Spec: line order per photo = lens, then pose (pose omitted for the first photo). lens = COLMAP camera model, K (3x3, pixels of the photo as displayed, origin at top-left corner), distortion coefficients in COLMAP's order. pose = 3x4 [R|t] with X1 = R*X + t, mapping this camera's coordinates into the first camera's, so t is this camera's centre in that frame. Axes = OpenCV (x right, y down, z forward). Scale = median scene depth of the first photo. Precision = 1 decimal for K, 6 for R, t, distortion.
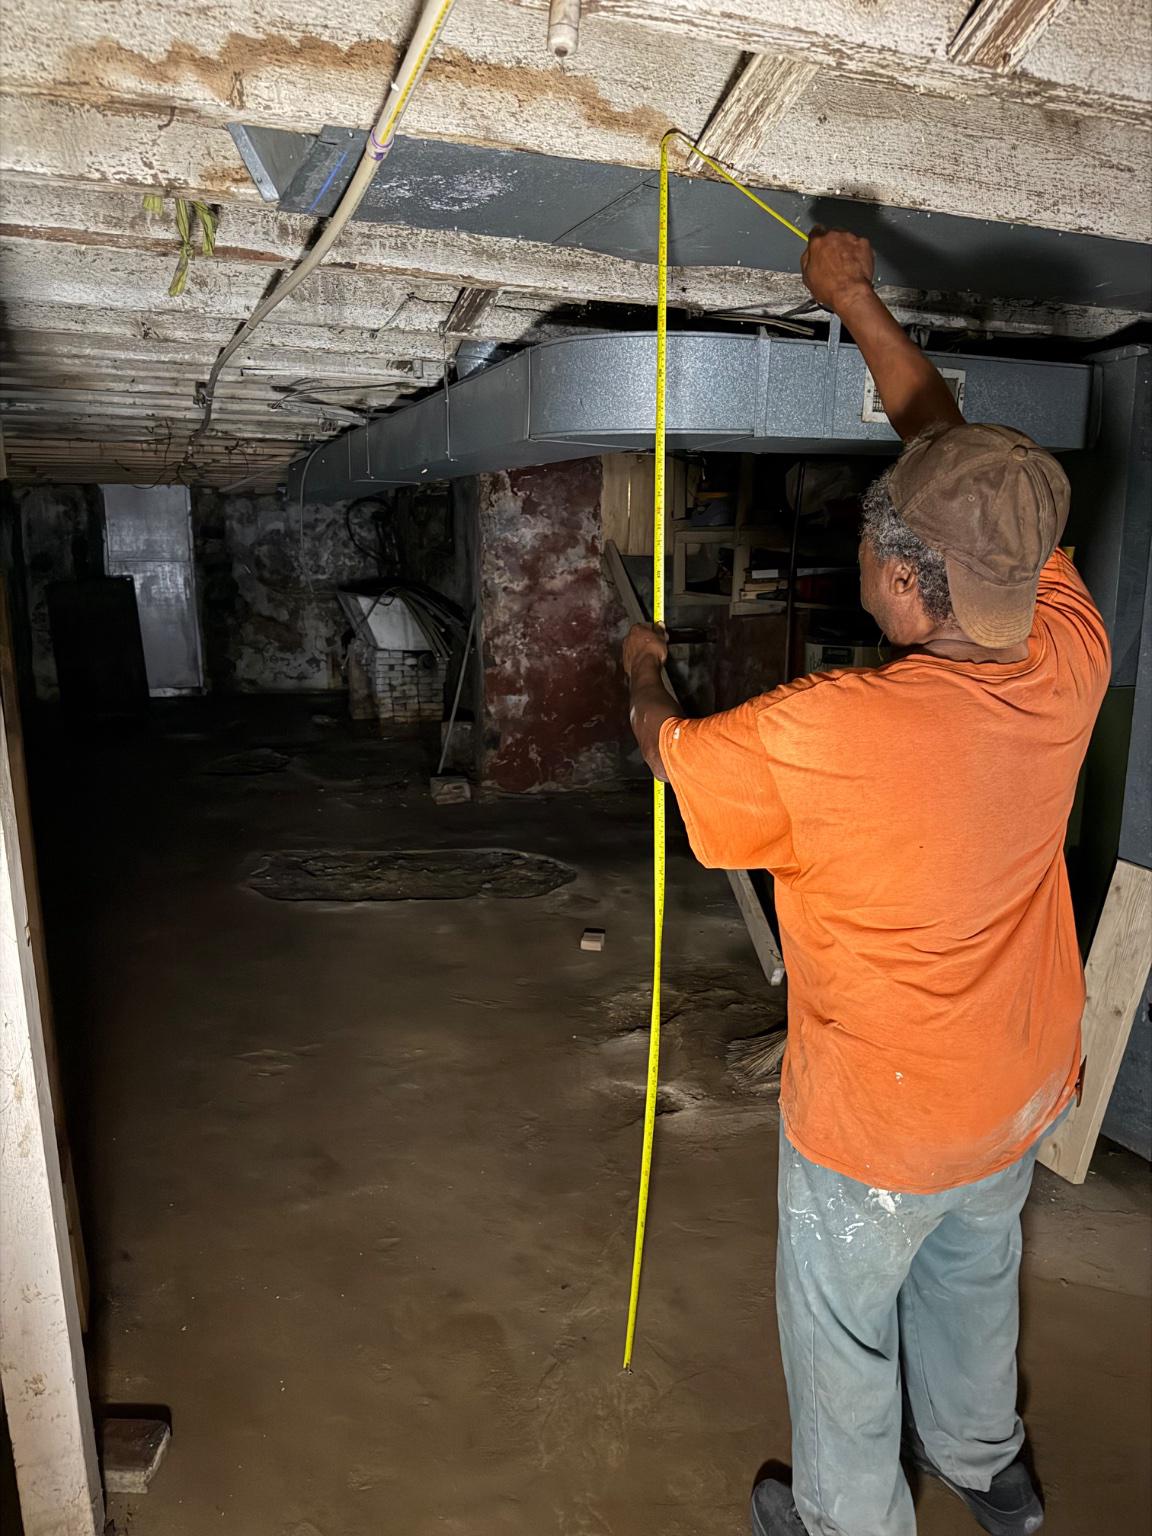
lens RADIAL K [[1056.7, 0, 578.1], [0, 1056.7, 770.4], [0, 0, 1]] dist [0.006197, 0.000420]
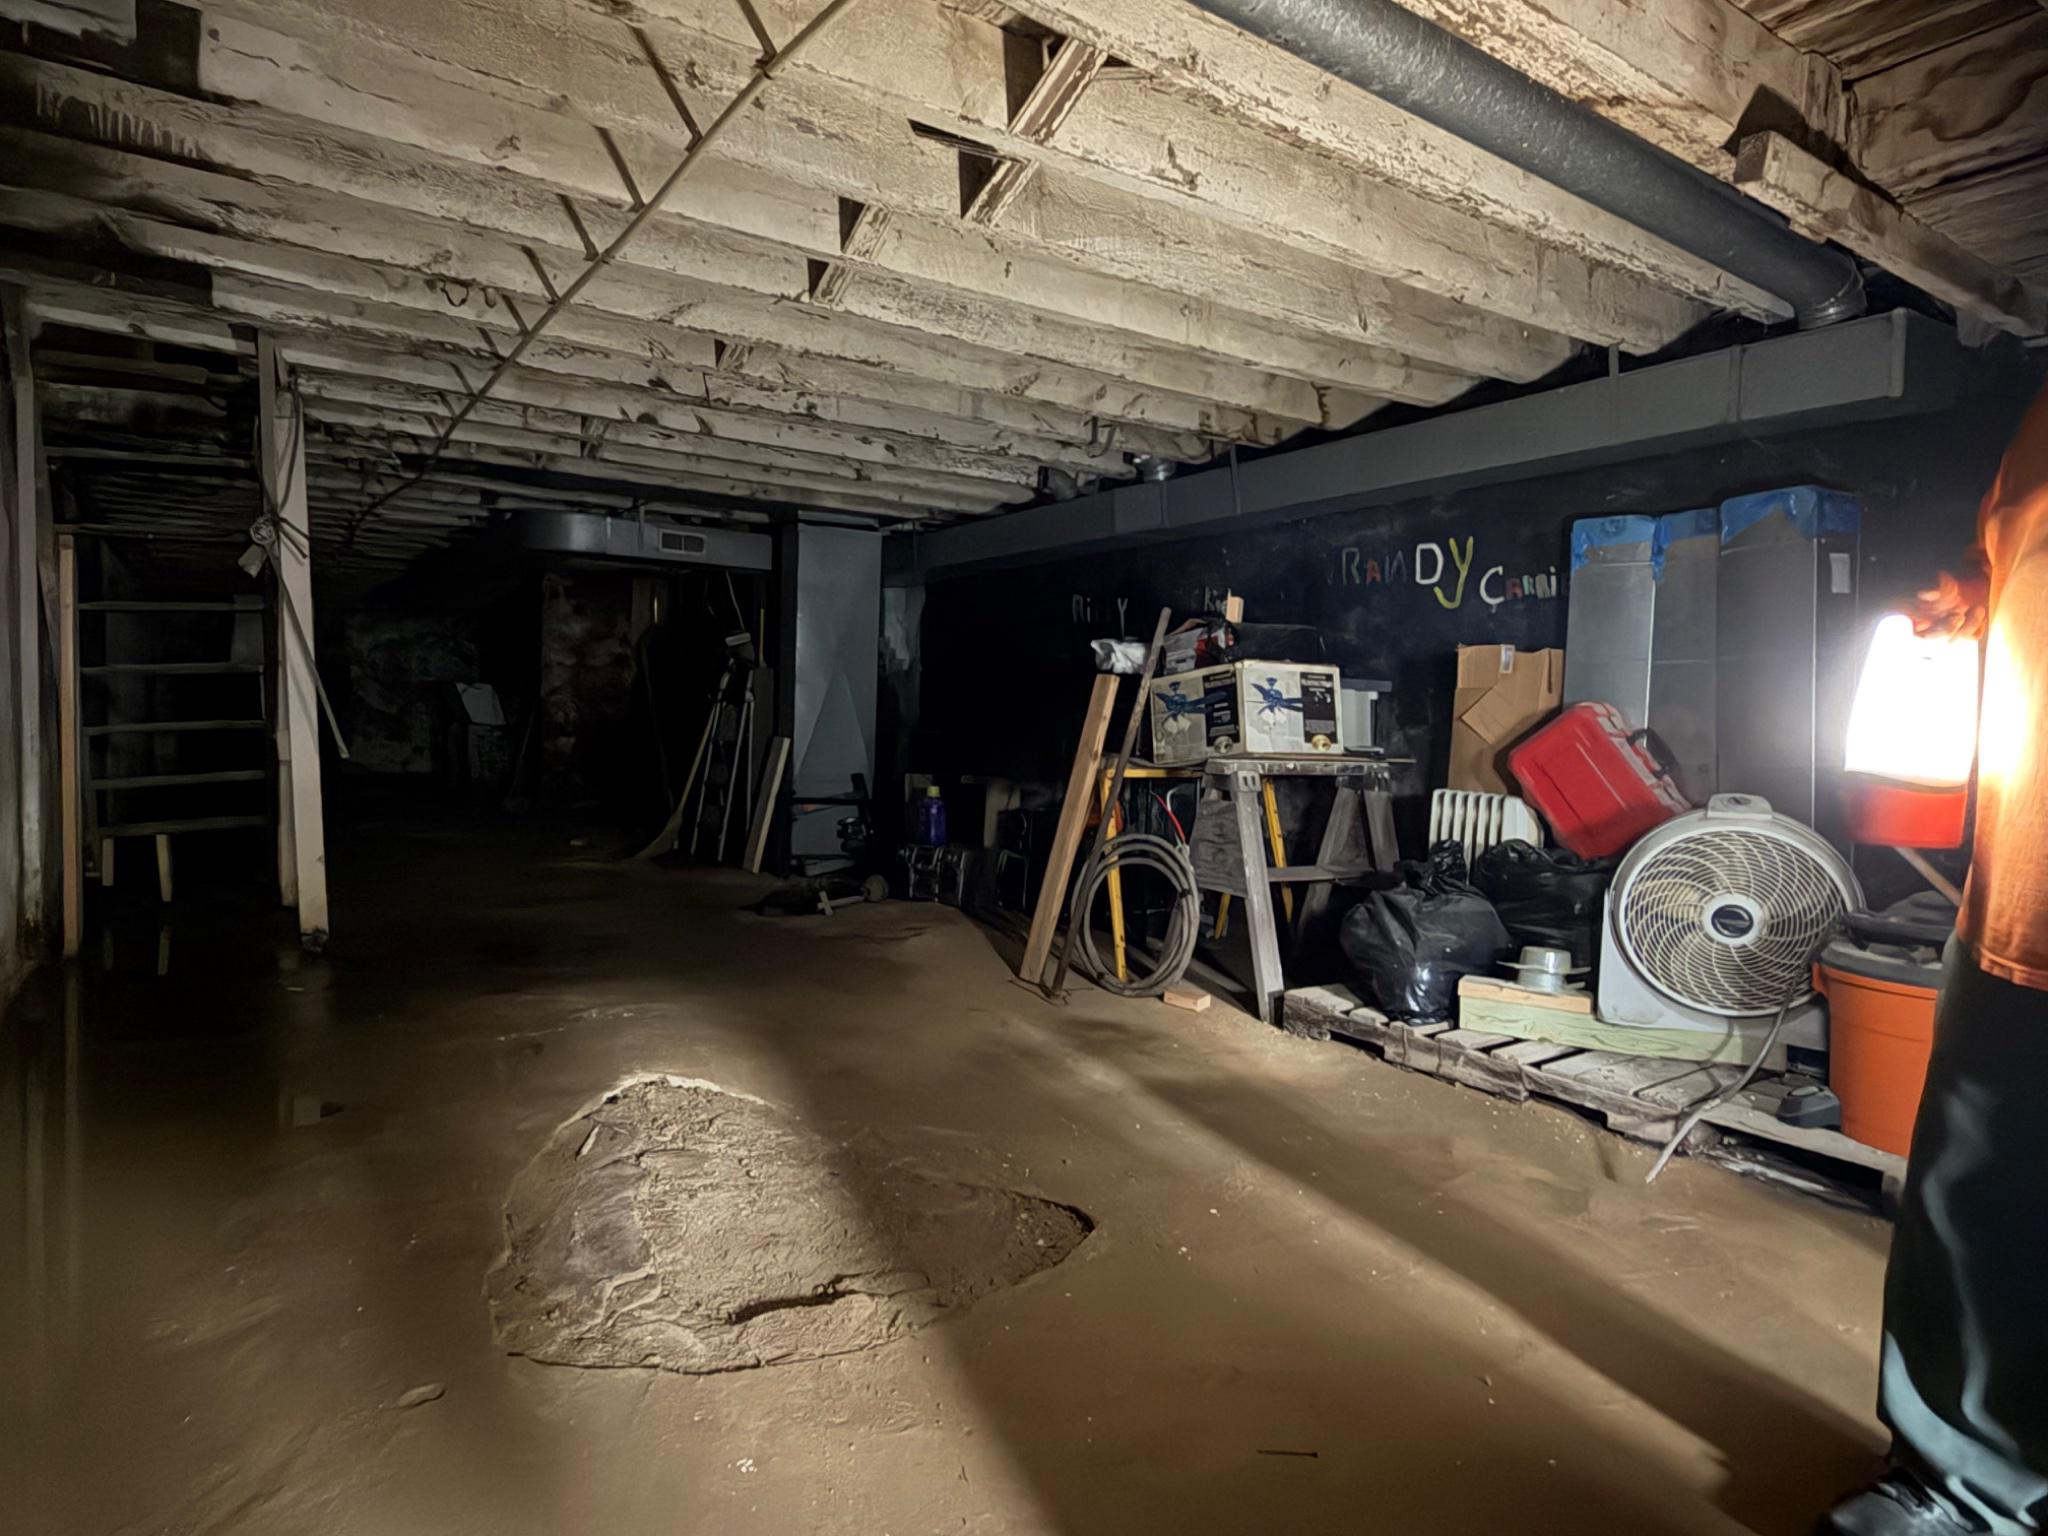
lens RADIAL K [[1188.7, 0, 1026.6], [0, 1188.7, 760.4], [0, 0, 1]] dist [0.000559, 0.000020]
pose [[0.975434, 0.011265, 0.220005, 0.198769], [0.026491, 0.985446, -0.167912, 0.250384], [-0.218695, 0.169615, 0.960939, -0.692410]]
